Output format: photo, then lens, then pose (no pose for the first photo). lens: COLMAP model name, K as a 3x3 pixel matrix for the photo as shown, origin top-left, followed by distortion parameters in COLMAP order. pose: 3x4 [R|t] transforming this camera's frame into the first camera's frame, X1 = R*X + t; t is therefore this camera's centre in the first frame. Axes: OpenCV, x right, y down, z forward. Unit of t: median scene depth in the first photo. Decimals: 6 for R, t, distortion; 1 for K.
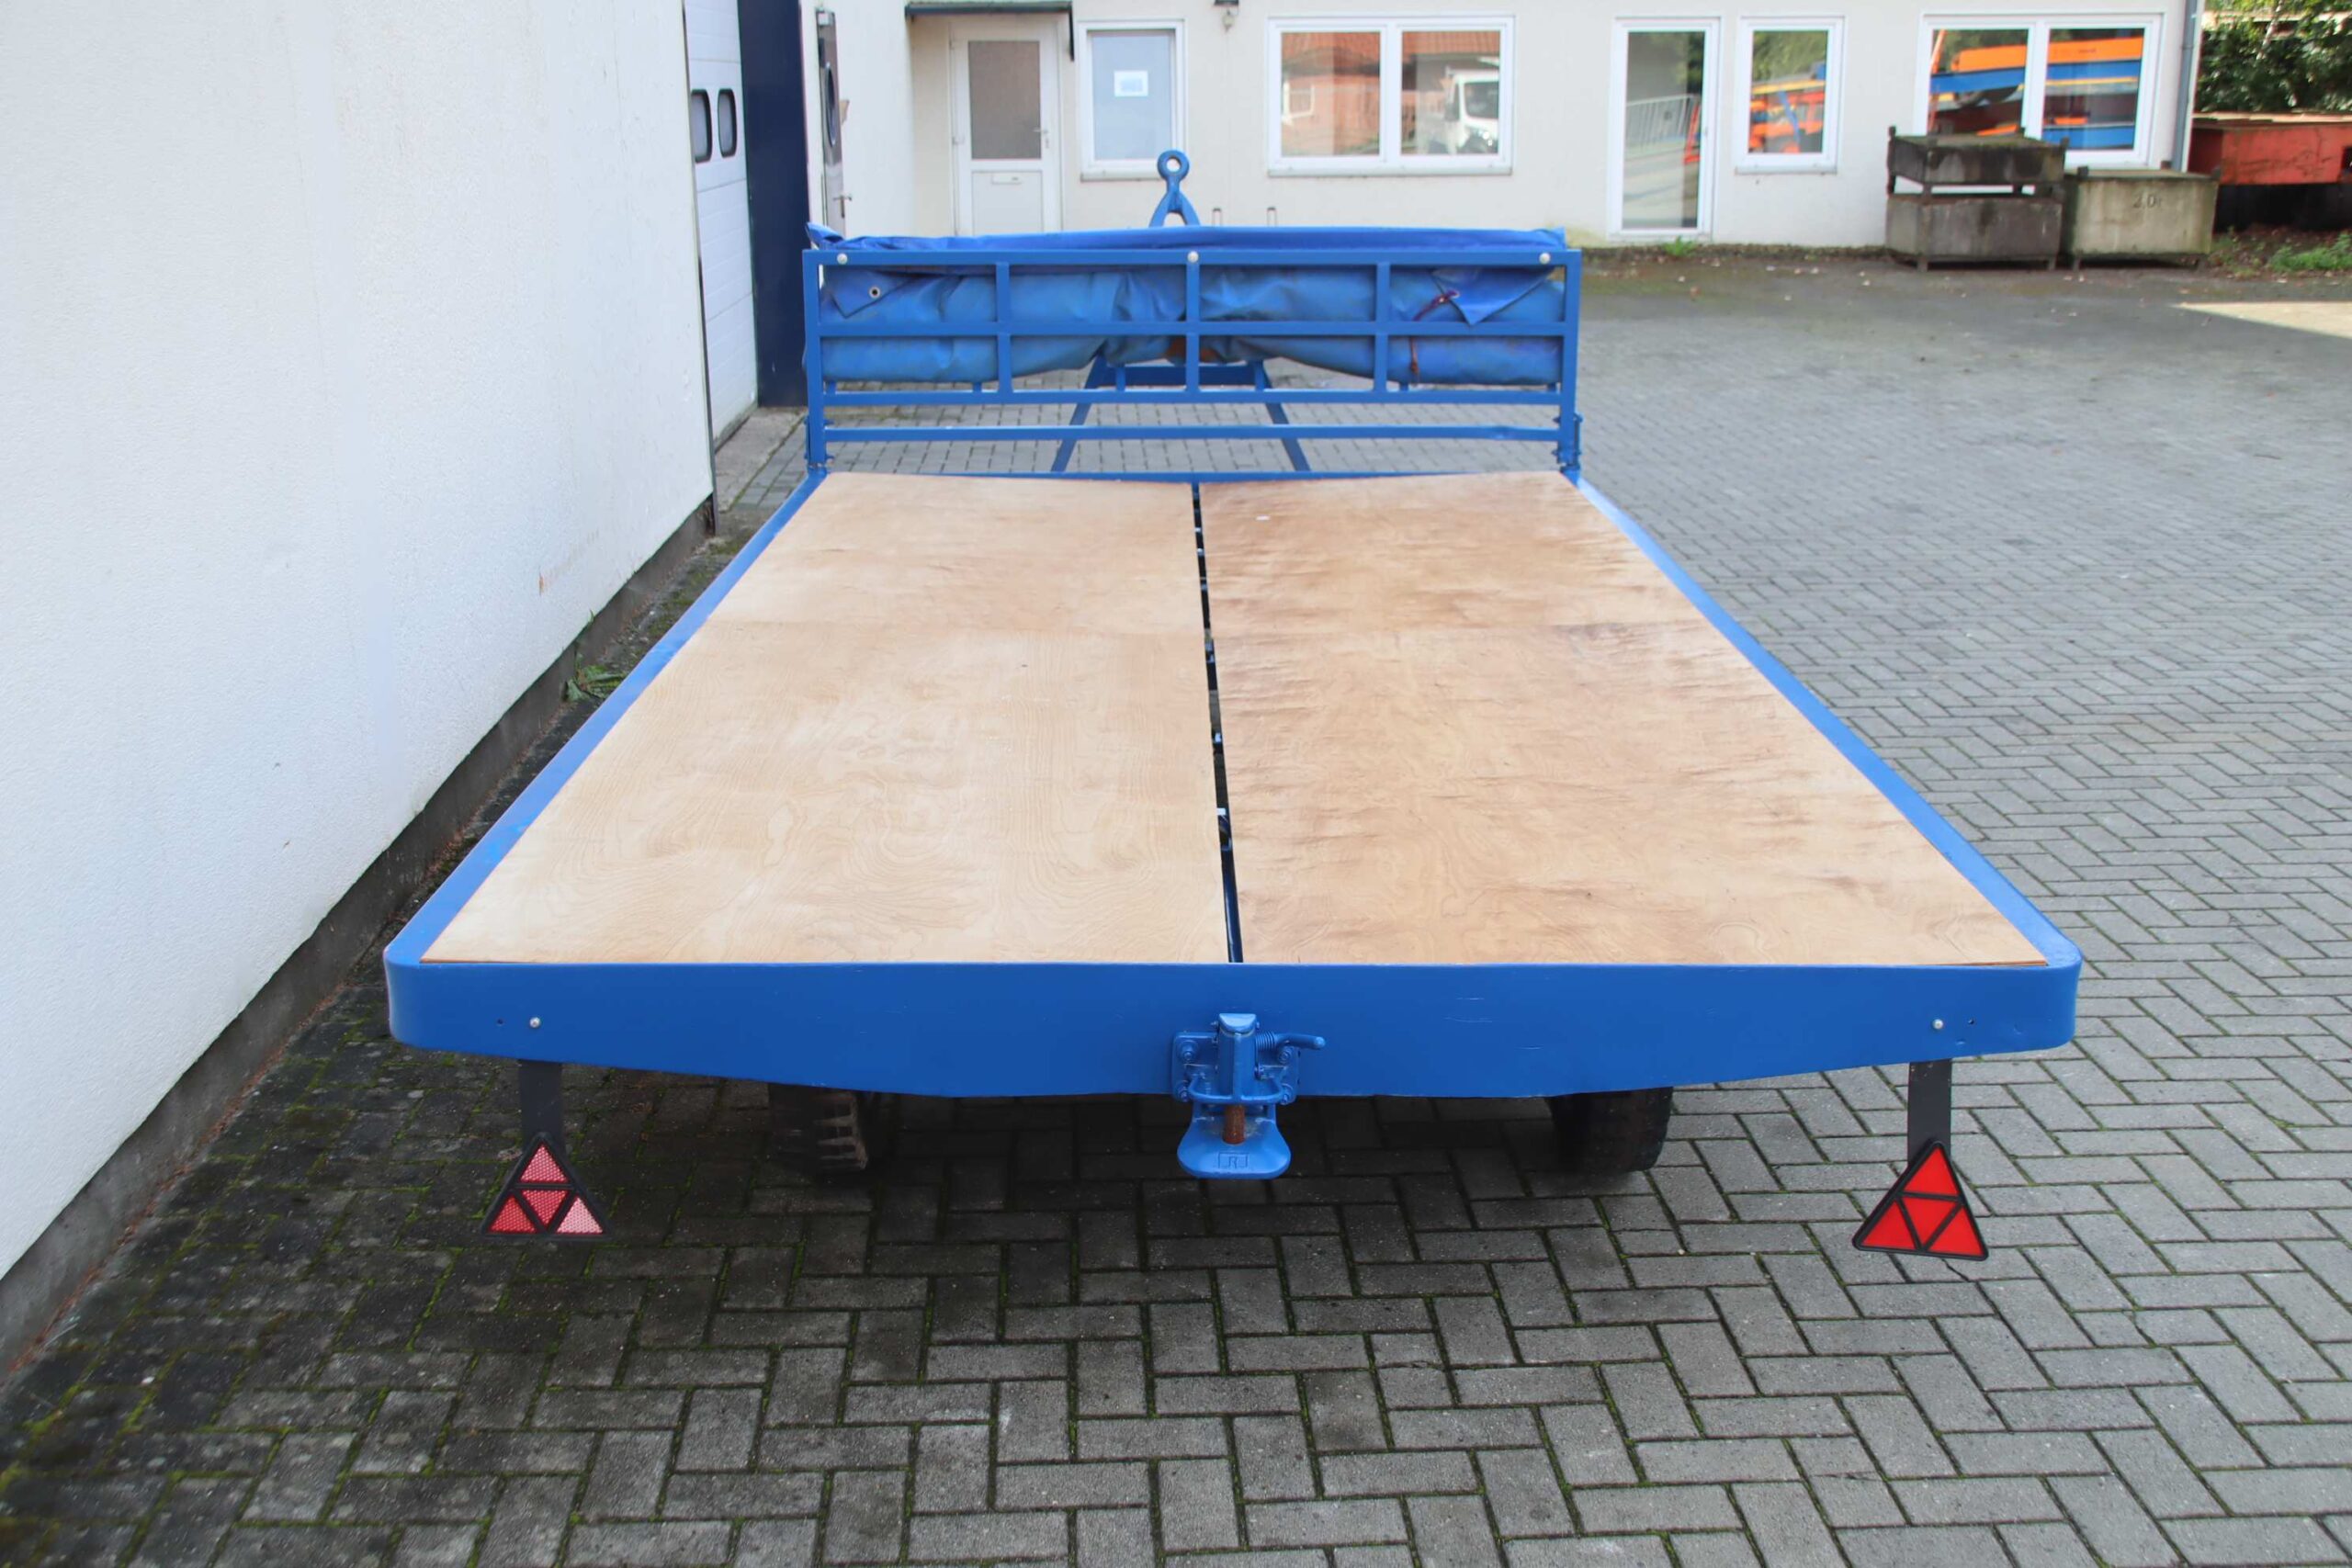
lens RADIAL K [[2406.1, 0, 1168.5], [0, 2406.1, 838.8], [0, 0, 1]] dist [-0.130012, 0.252138]
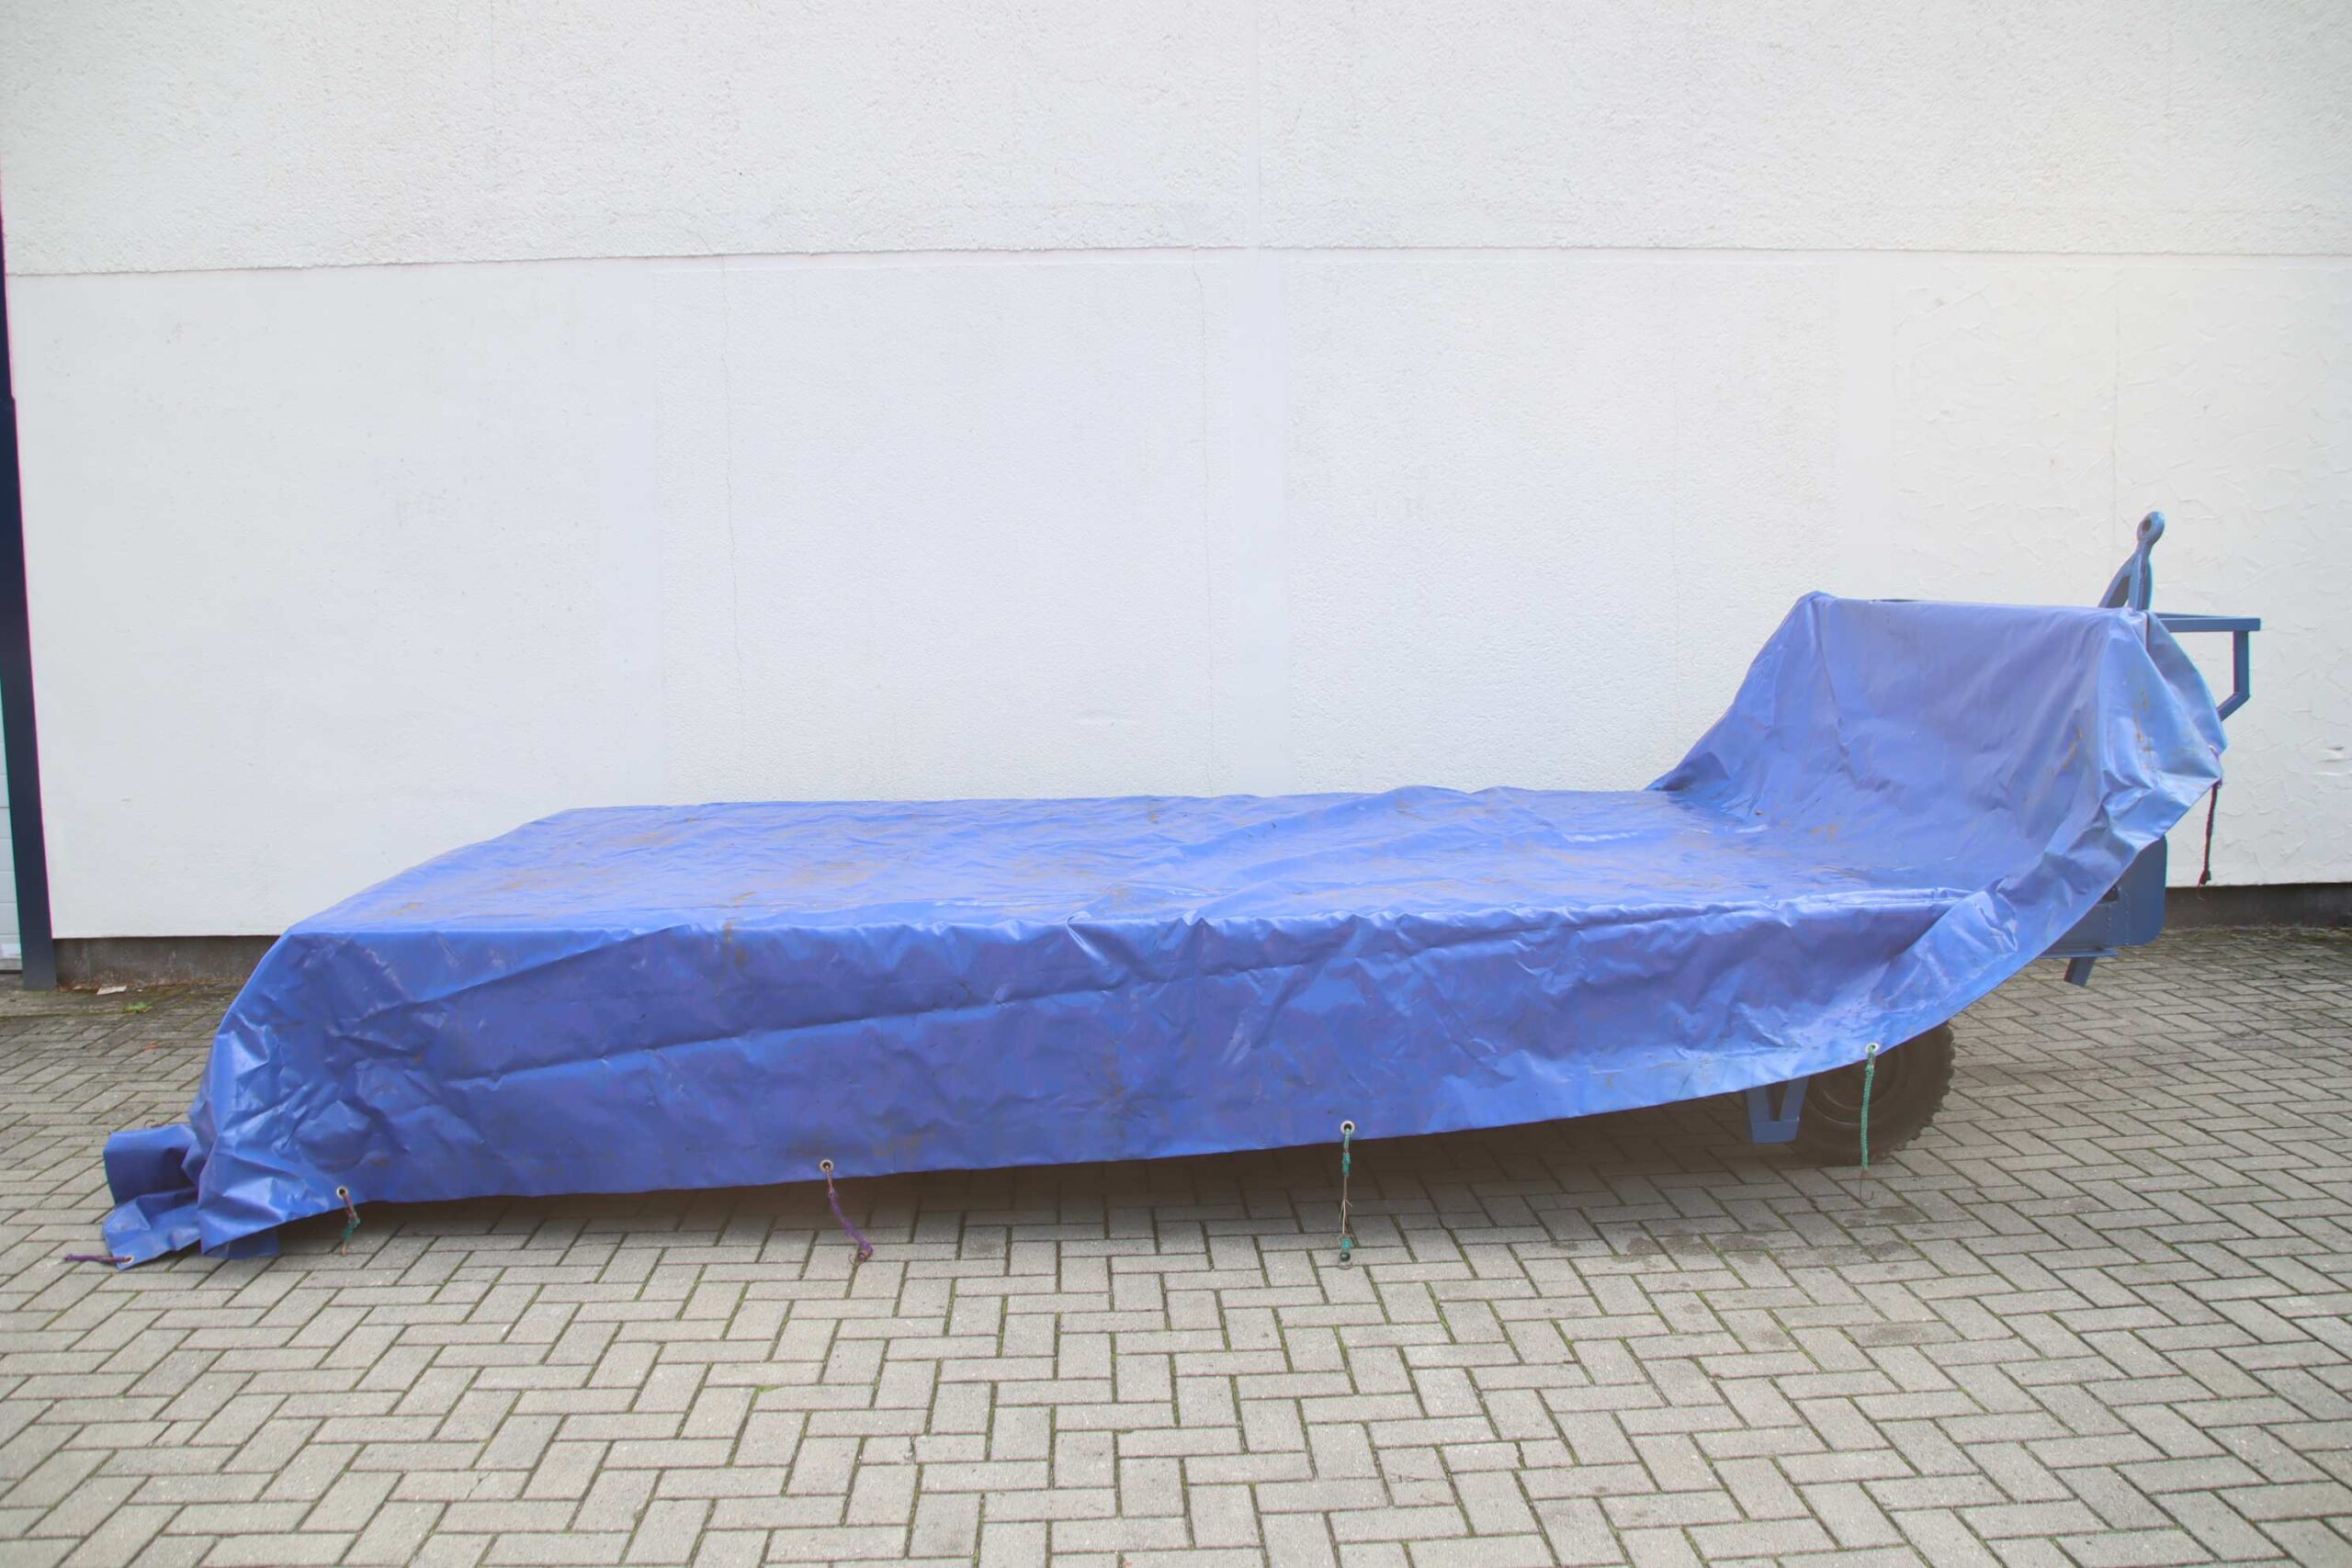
lens RADIAL K [[1970.0, 0, 1176.0], [0, 1970.0, 784.0], [0, 0, 1]] dist [-0.153625, 0.125563]
pose [[0.003635, 0.107867, -0.994159, 1.316853], [-0.284997, 0.953047, 0.102365, -0.269431], [0.958522, 0.282960, 0.034206, 1.115017]]
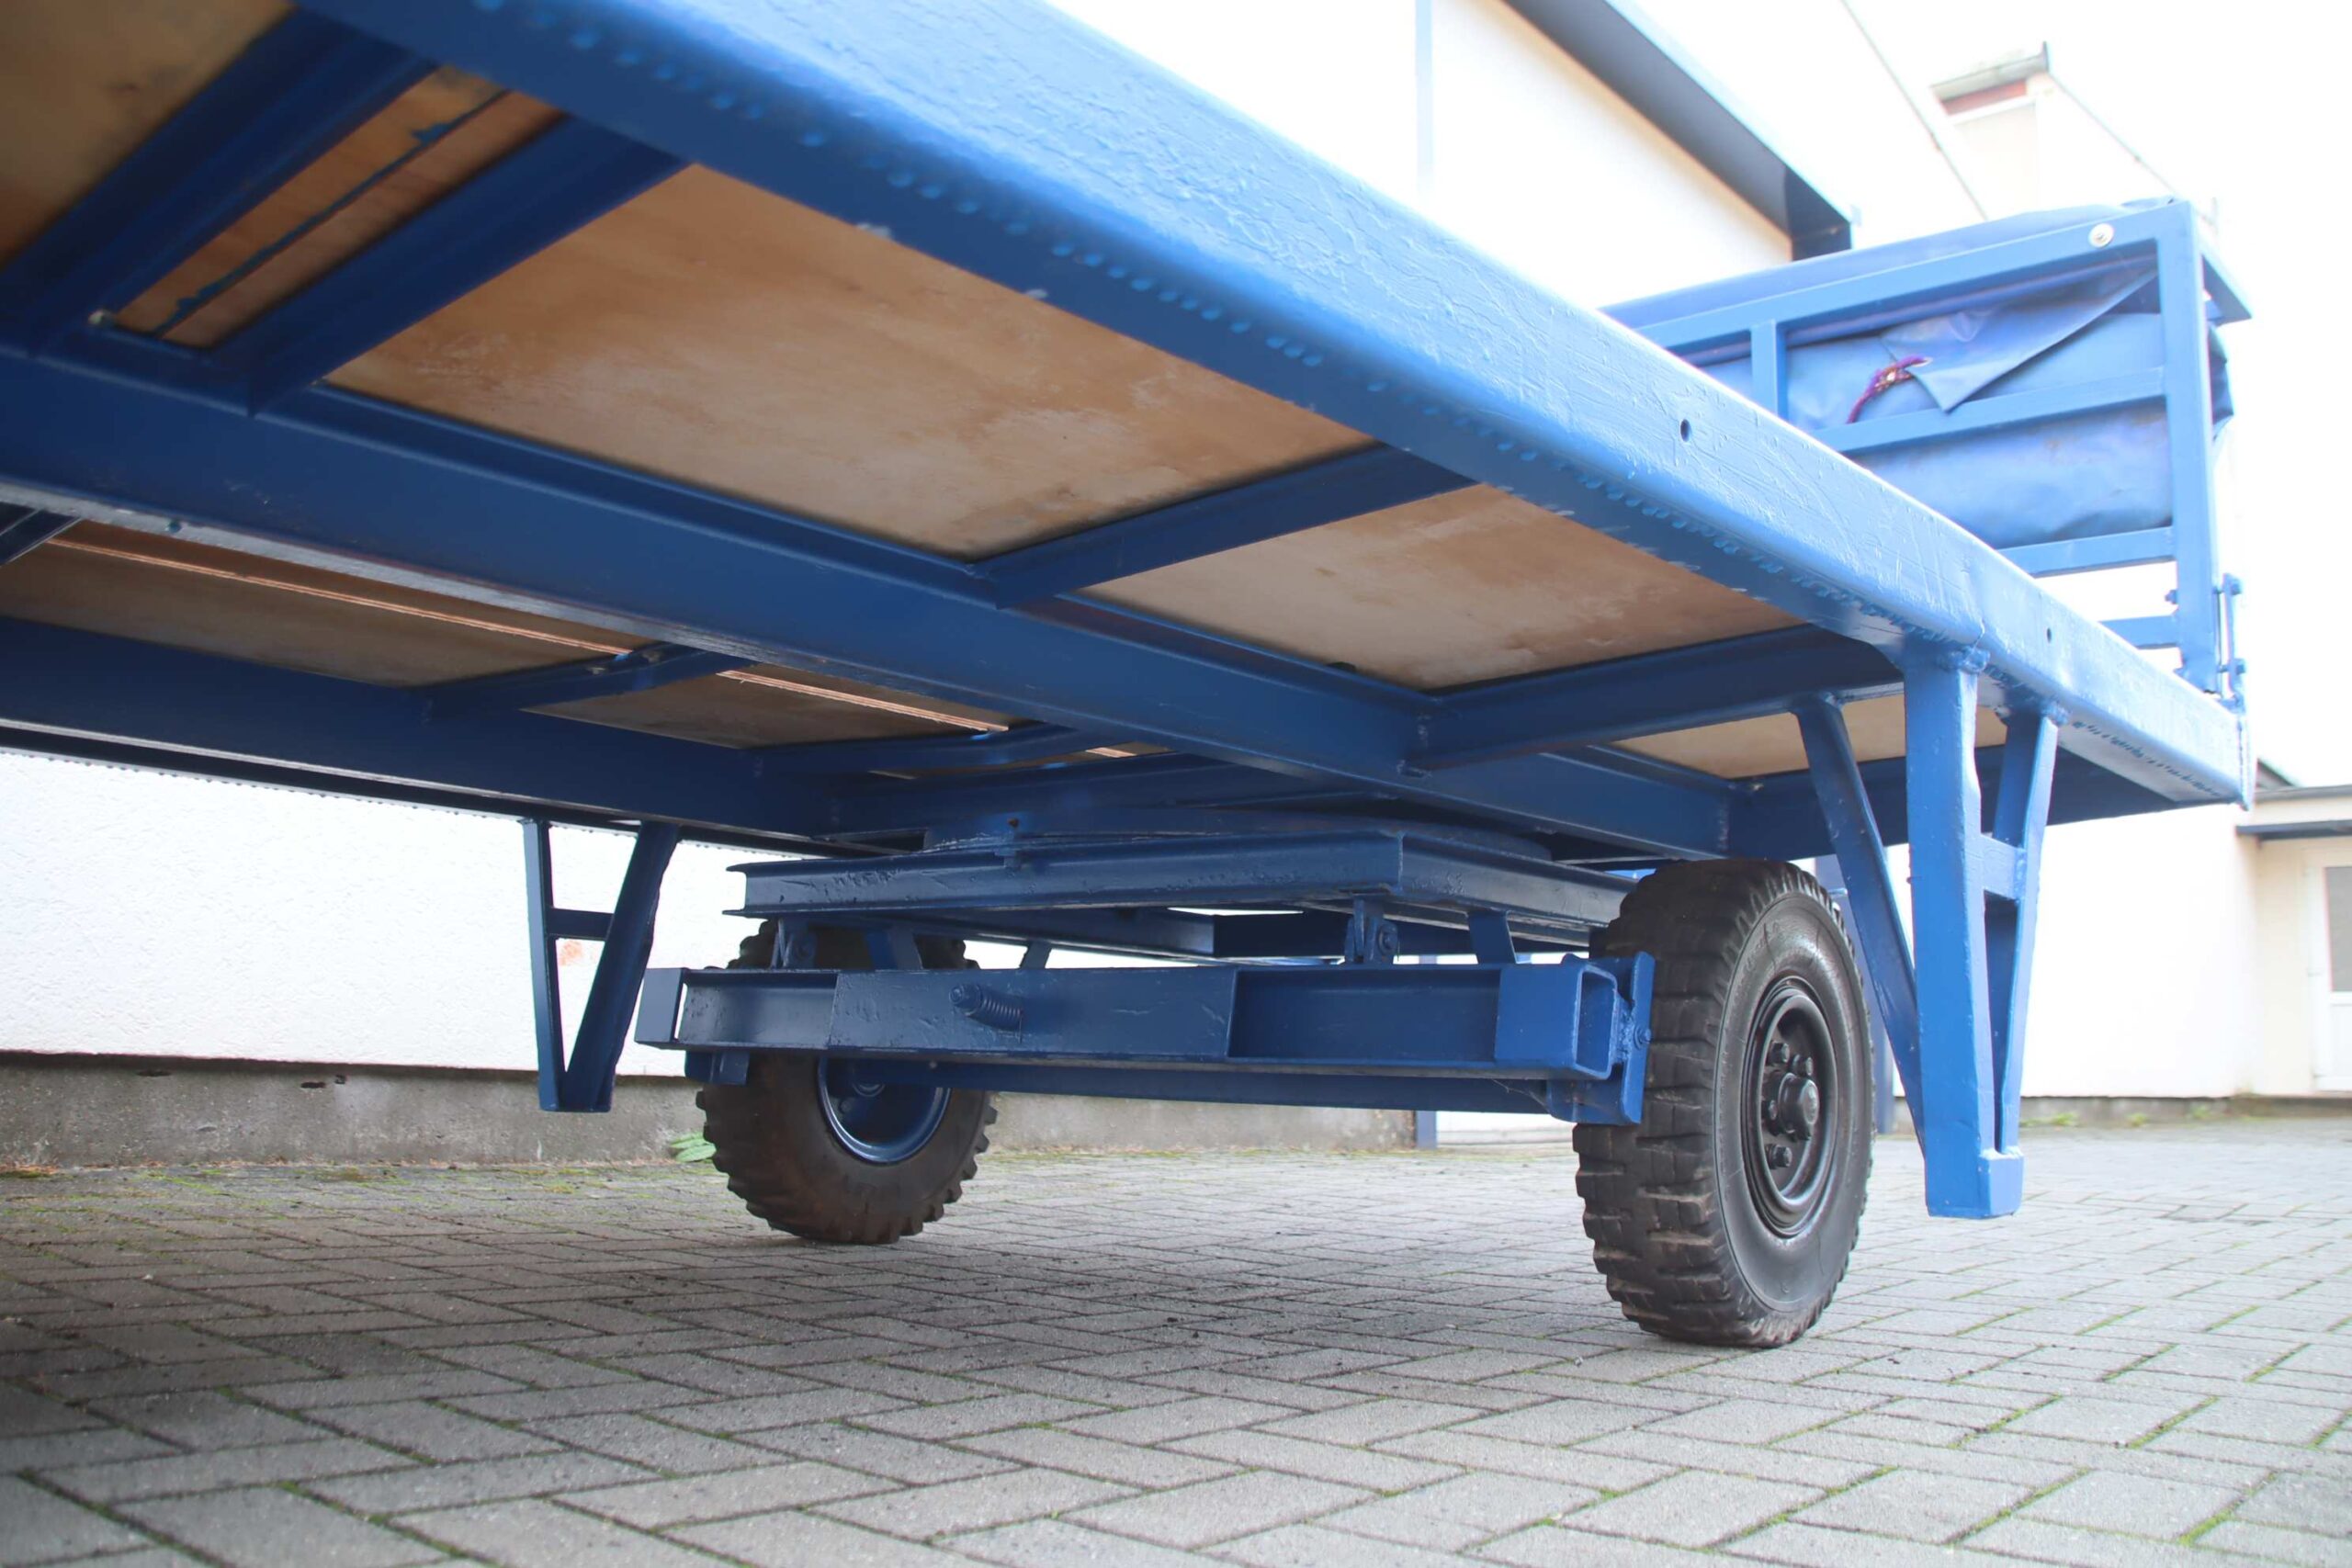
lens RADIAL K [[1970.0, 0, 1176.0], [0, 1970.0, 784.0], [0, 0, 1]] dist [-0.153625, 0.125563]
pose [[0.737171, -0.069209, -0.672152, 0.426235], [-0.235655, 0.905953, -0.351732, 0.017287], [0.633281, 0.417683, 0.651533, 1.163035]]
